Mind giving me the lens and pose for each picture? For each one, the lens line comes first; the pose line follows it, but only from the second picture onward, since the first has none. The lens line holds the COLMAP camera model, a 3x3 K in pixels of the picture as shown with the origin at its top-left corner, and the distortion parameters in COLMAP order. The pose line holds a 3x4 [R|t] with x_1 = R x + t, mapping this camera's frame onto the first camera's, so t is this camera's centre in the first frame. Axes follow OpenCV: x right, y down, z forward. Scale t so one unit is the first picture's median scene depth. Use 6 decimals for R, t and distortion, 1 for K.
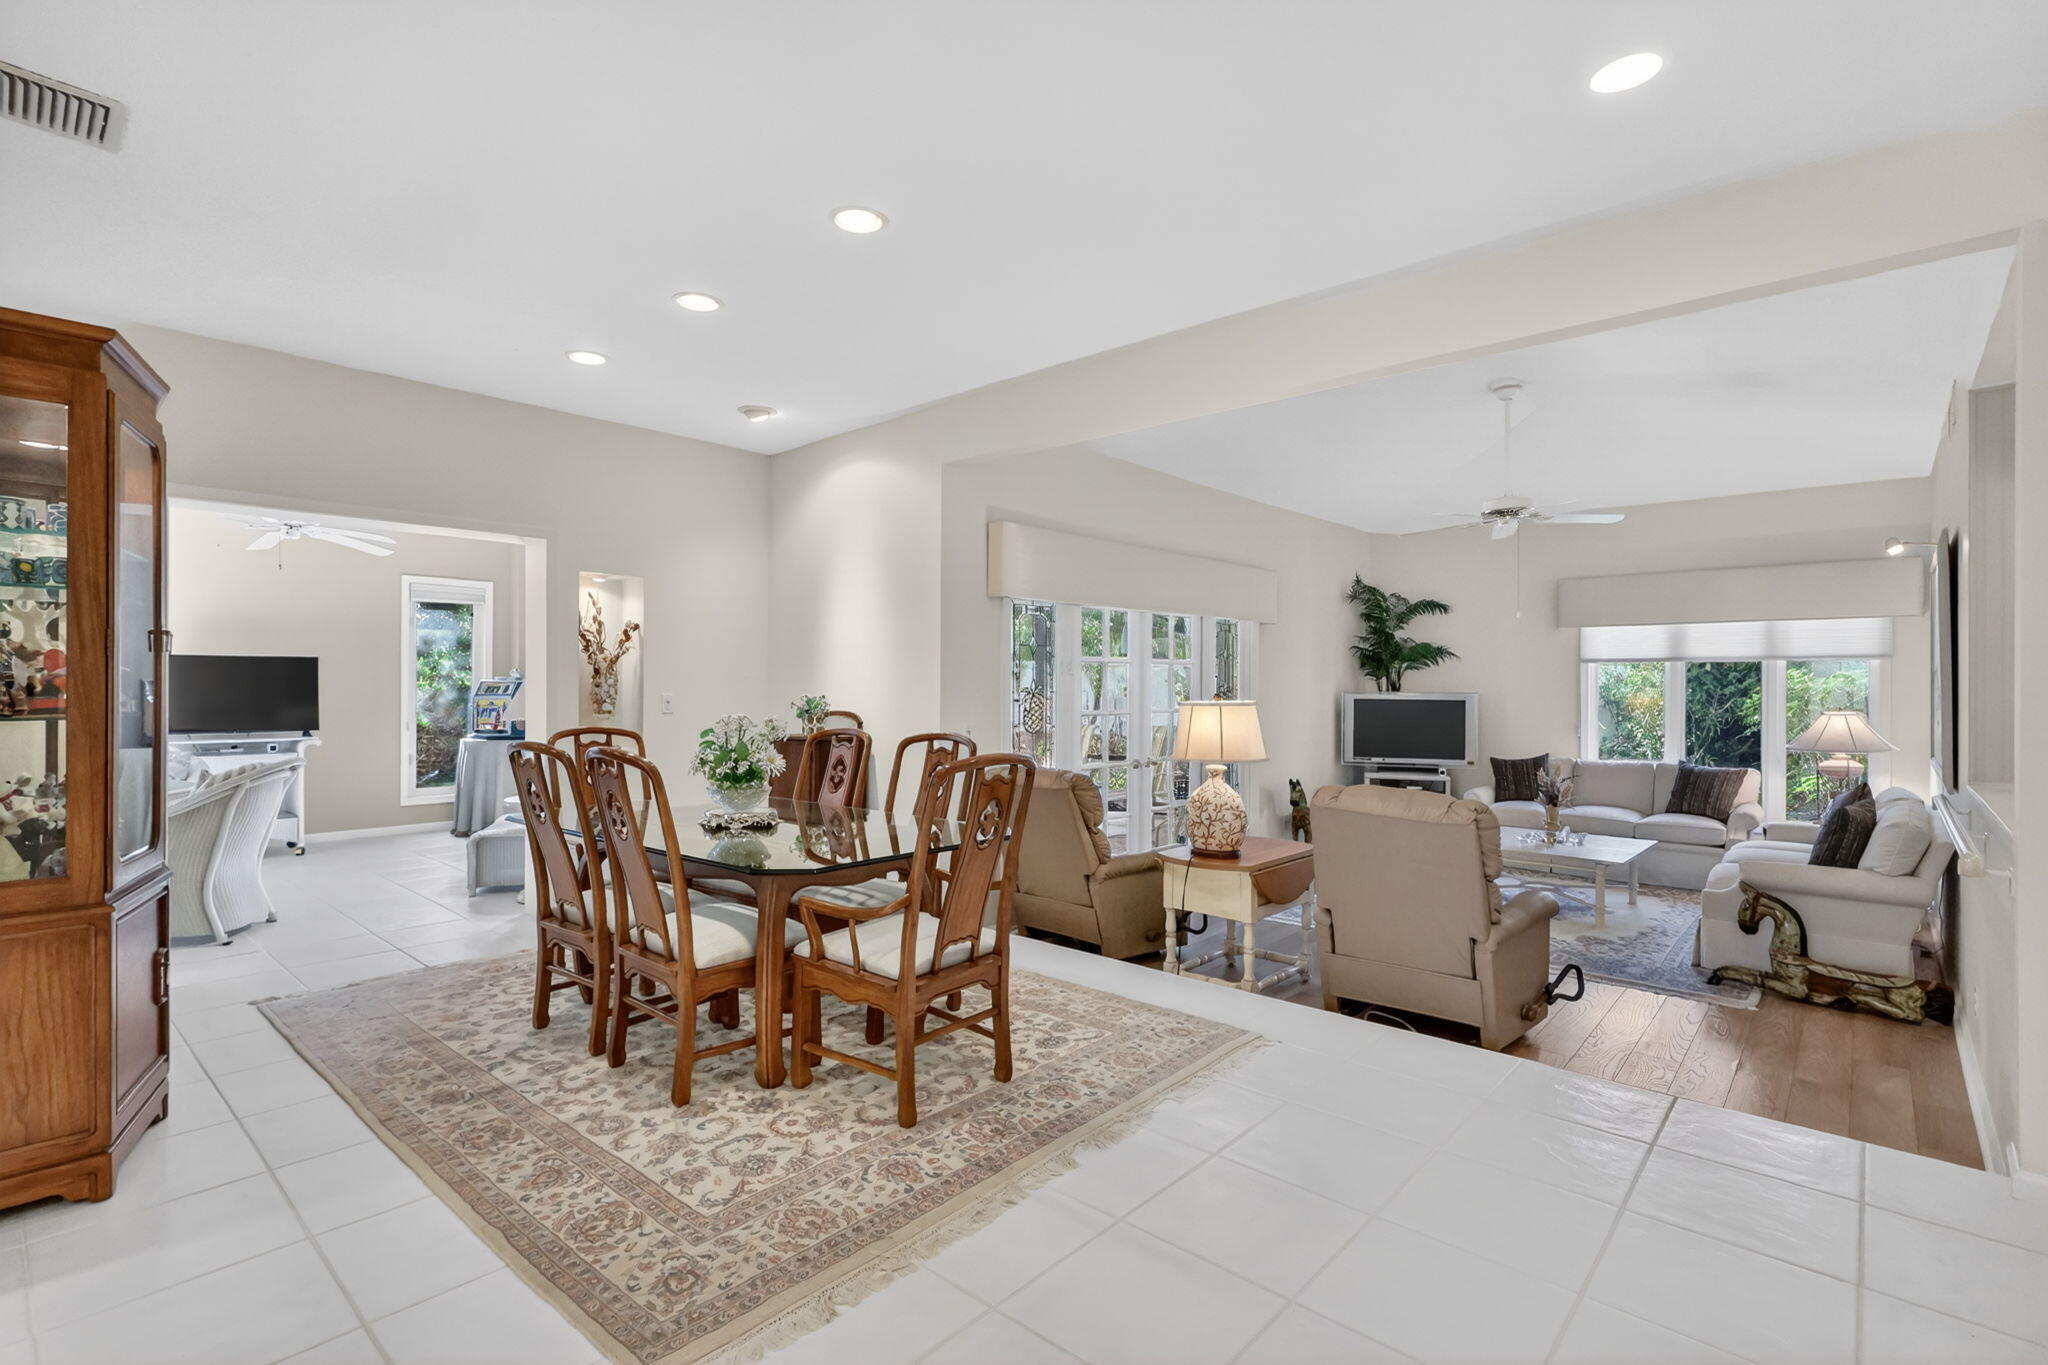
lens RADIAL K [[956.4, 0, 1016.6], [0, 956.4, 687.8], [0, 0, 1]] dist [0.001804, 0.001458]
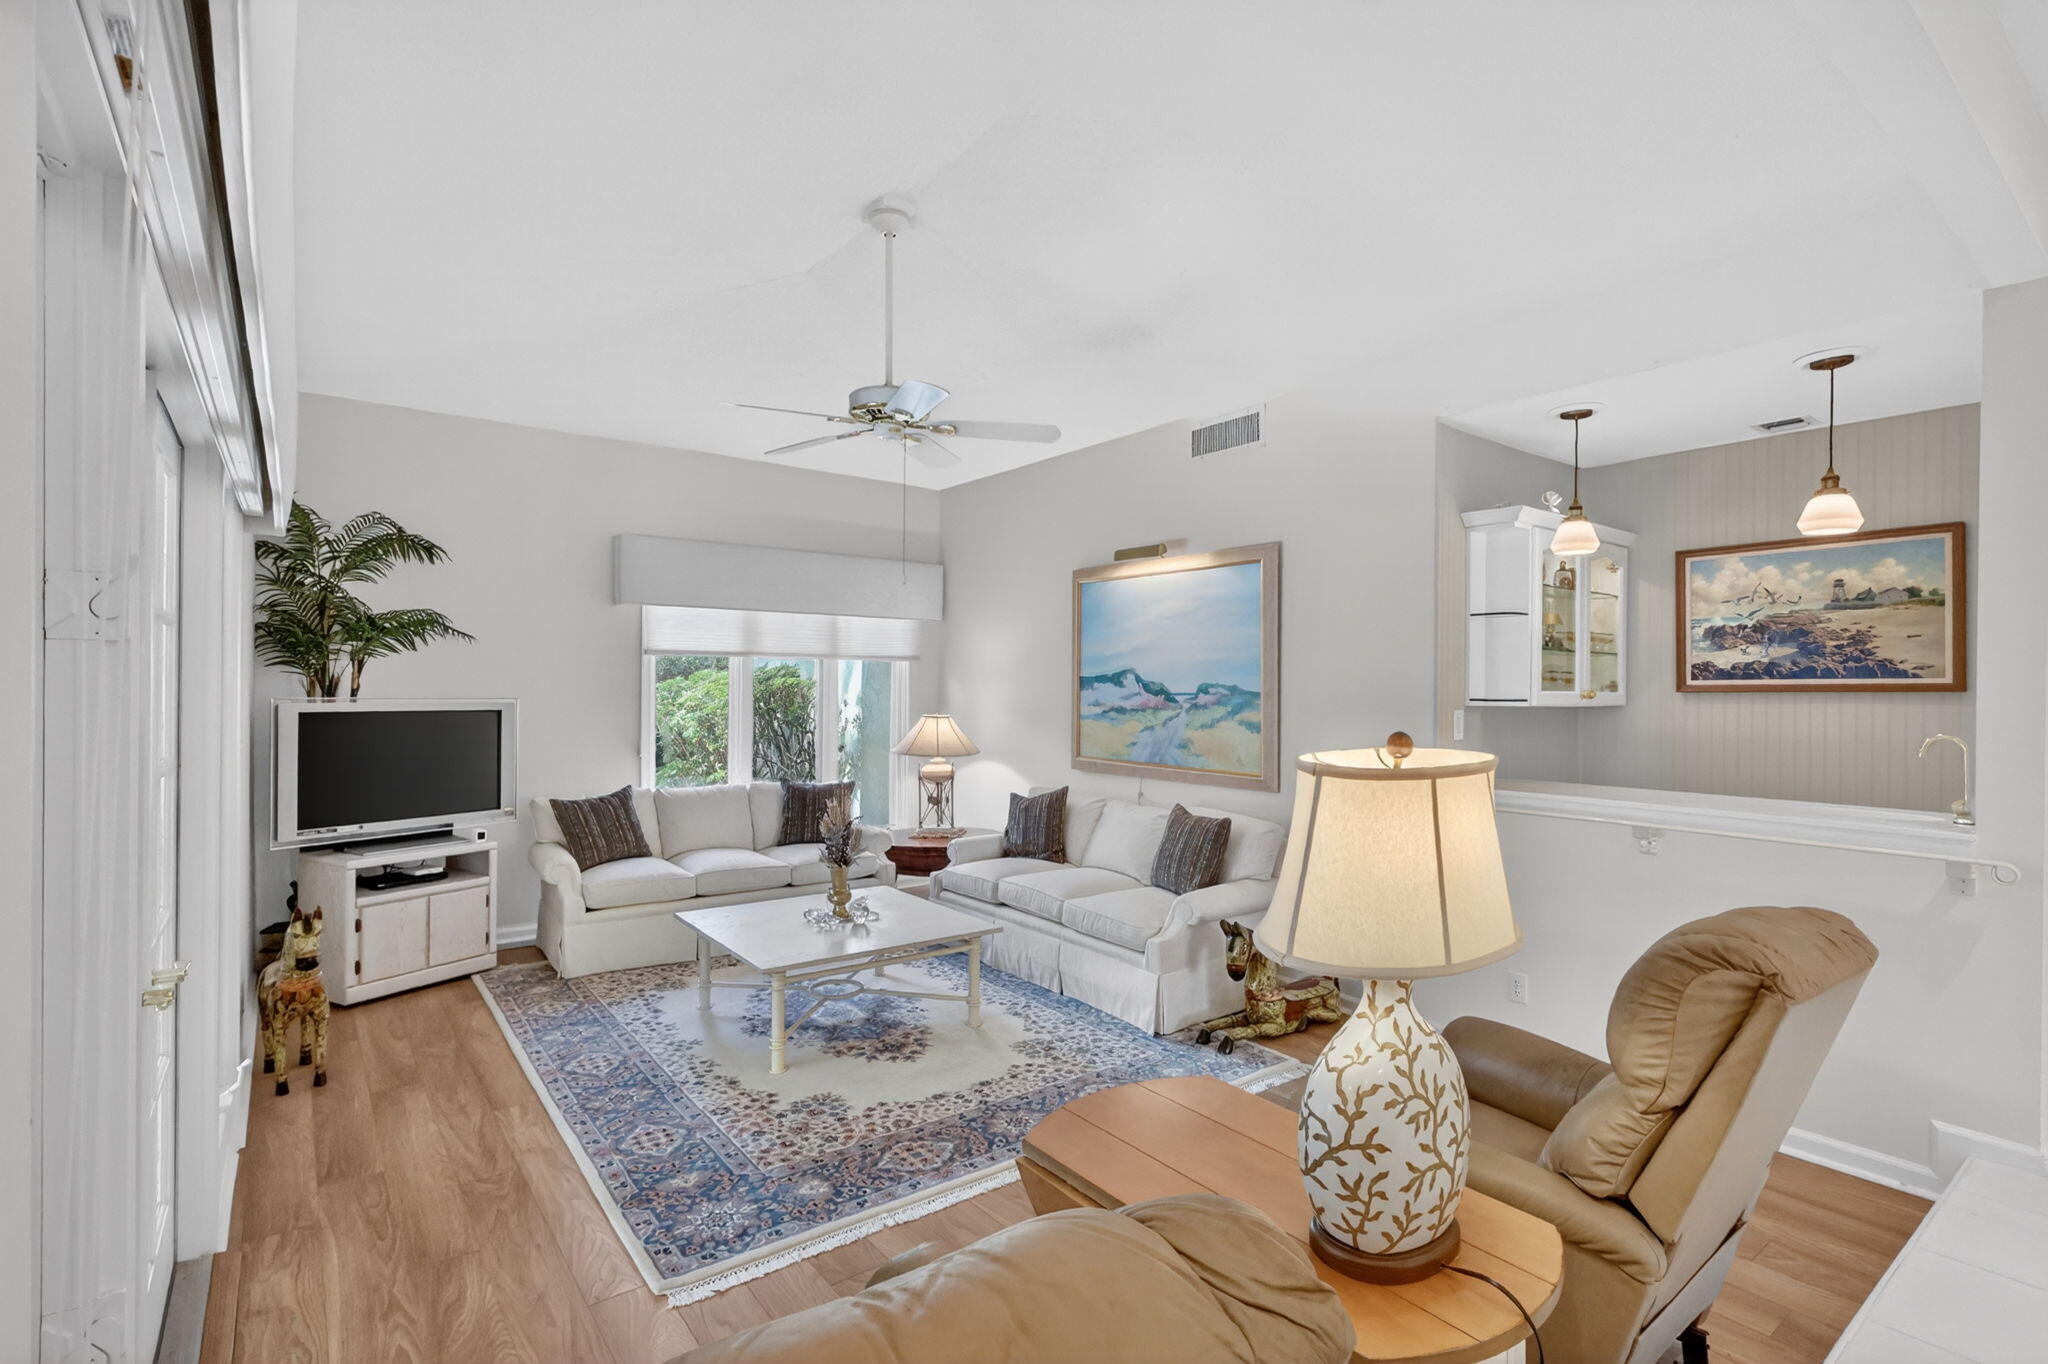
lens RADIAL K [[956.4, 0, 1029.6], [0, 956.4, 684.5], [0, 0, 1]] dist [0.001804, 0.001458]
pose [[0.180570, -0.000280, 0.983562, -0.063982], [-0.003380, 0.999994, 0.000906, -0.004588], [-0.983556, -0.003488, 0.180568, 0.586259]]
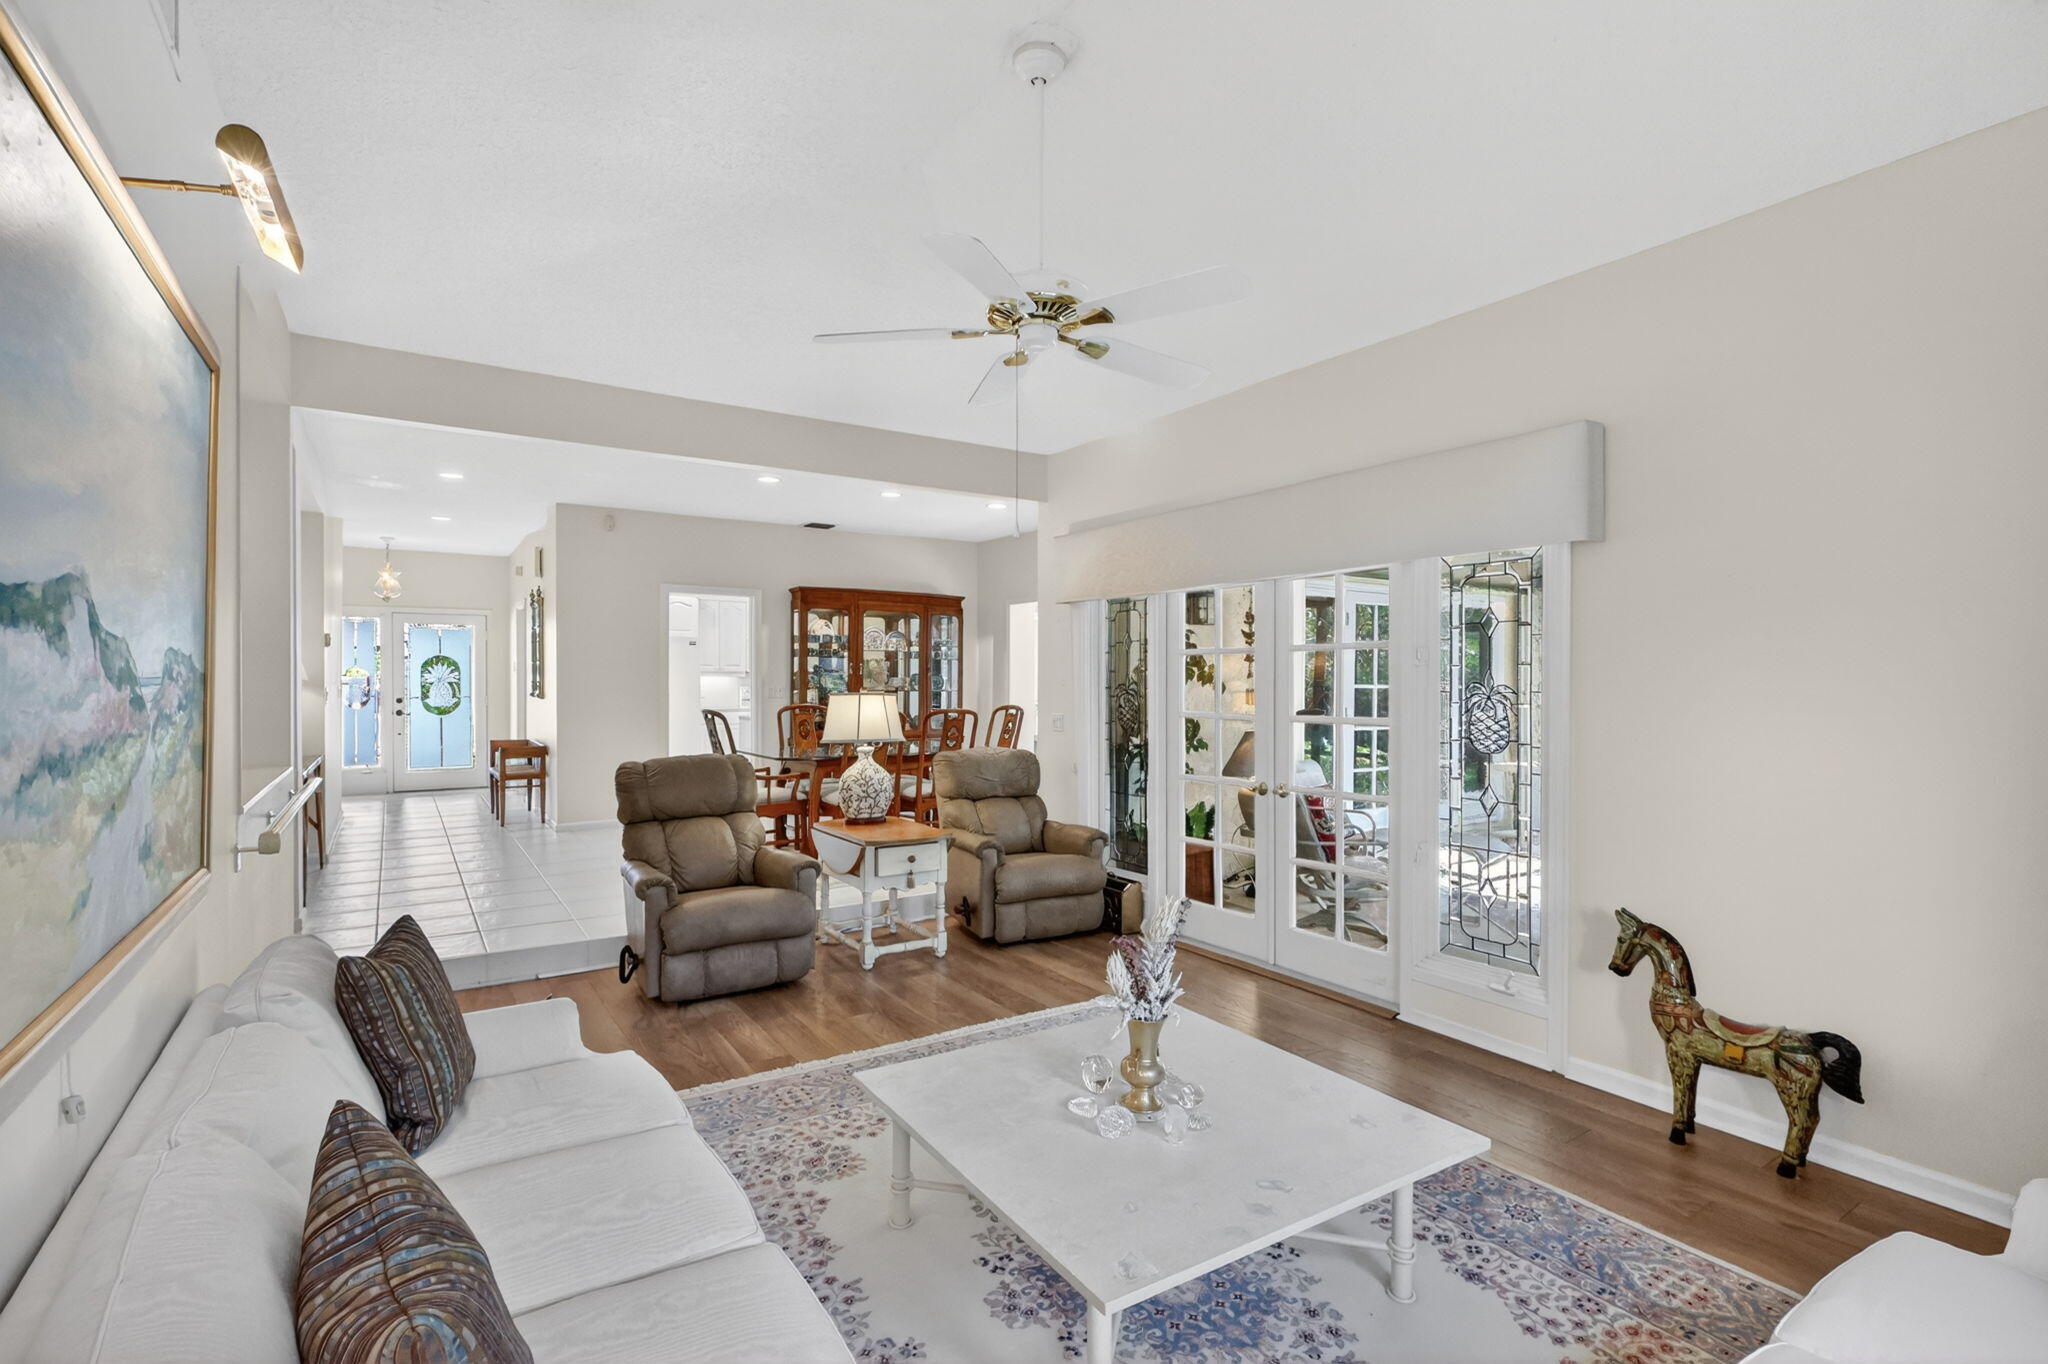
lens RADIAL K [[956.4, 0, 1011.9], [0, 956.4, 679.2], [0, 0, 1]] dist [0.001804, 0.001458]
pose [[-0.267619, -0.008114, -0.963491, 0.713157], [-0.006477, 0.999957, -0.006622, 0.001582], [0.963503, 0.004468, -0.267661, 0.821222]]
